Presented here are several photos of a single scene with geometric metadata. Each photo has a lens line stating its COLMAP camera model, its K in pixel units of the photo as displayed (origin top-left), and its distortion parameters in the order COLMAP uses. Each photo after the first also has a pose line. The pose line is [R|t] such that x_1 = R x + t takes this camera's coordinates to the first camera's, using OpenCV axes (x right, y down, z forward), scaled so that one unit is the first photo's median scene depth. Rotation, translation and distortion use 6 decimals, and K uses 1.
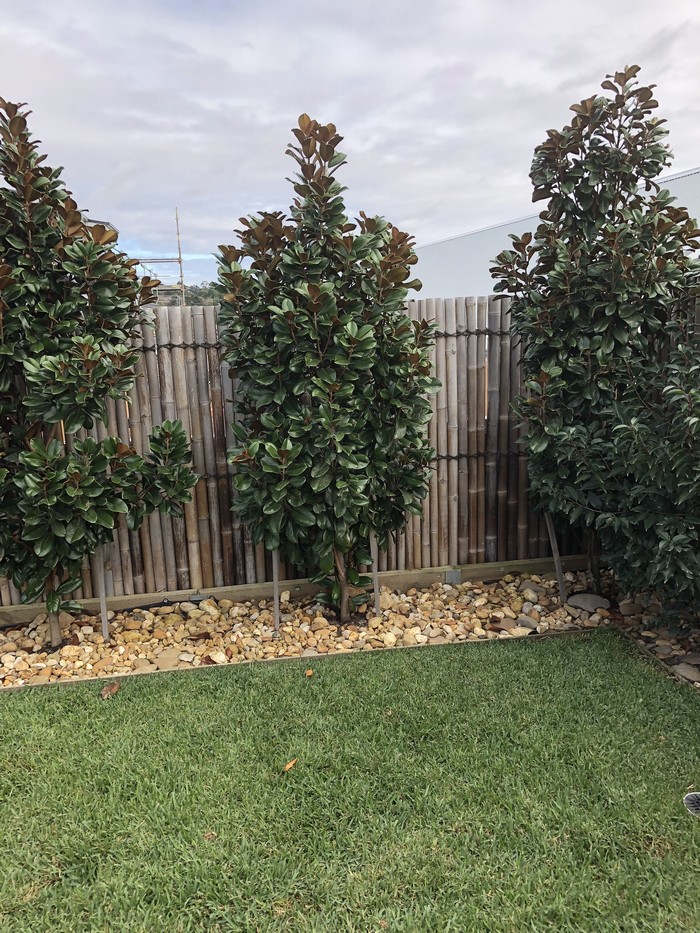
lens RADIAL K [[766.2, 0, 351.4], [0, 766.2, 442.1], [0, 0, 1]] dist [0.008343, -0.004909]
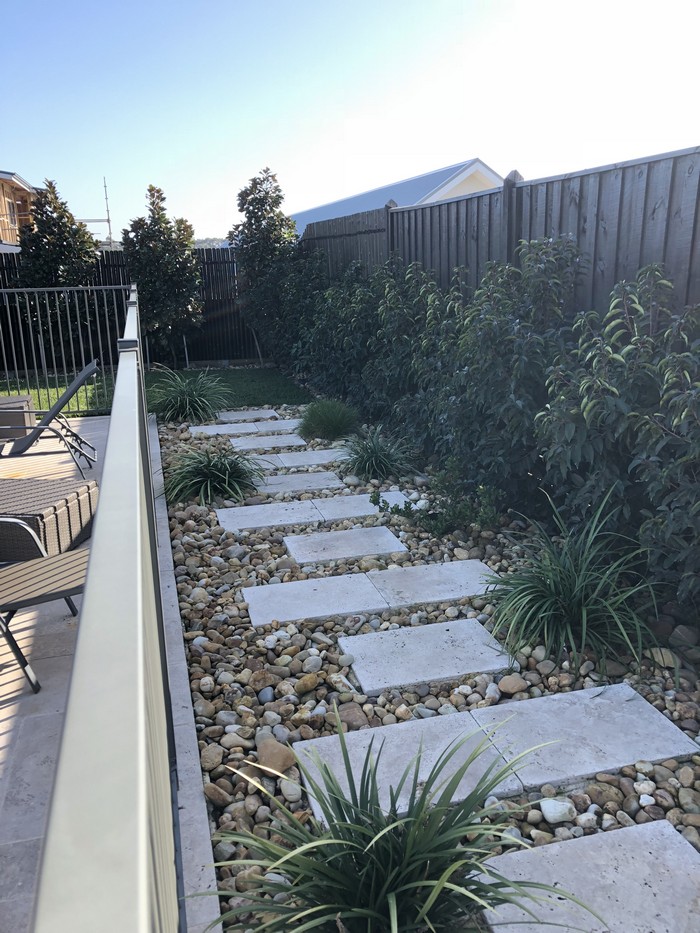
lens RADIAL K [[766.2, 0, 351.4], [0, 766.2, 442.1], [0, 0, 1]] dist [0.008343, -0.004909]
pose [[0.997577, -0.011470, 0.068622, 0.464760], [0.008448, 0.998988, 0.044167, 0.413240], [-0.069059, -0.043480, 0.996665, -1.916886]]
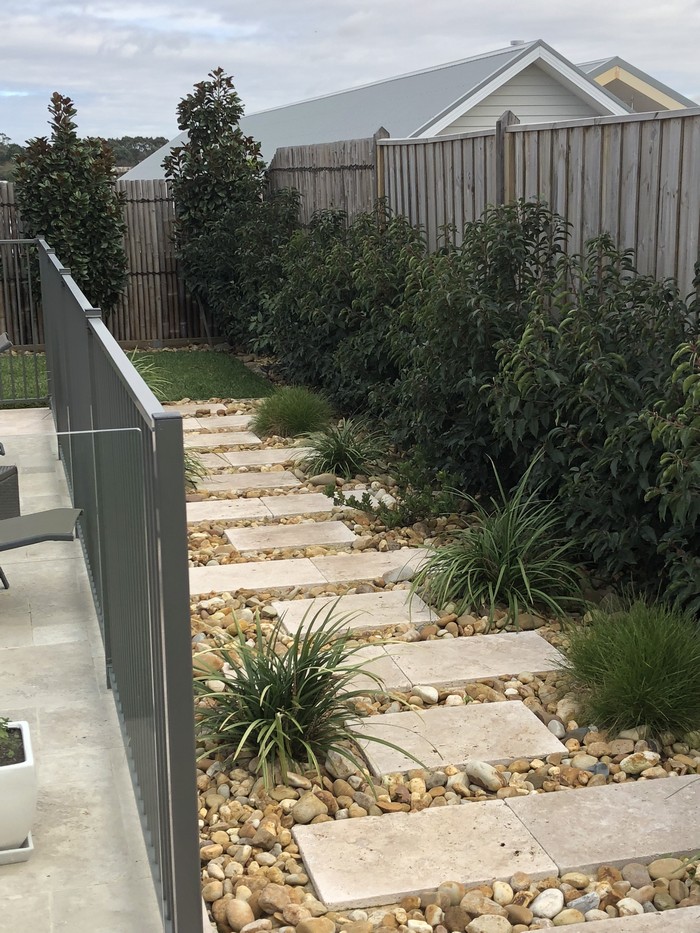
lens RADIAL K [[1499.0, 0, 402.4], [0, 1499.0, 466.8], [0, 0, 1]] dist [0.017269, 0.109017]
pose [[0.997349, -0.003164, 0.072695, 0.547929], [0.002170, 0.999903, 0.013757, 0.512223], [-0.072732, -0.013563, 0.997259, -3.000219]]
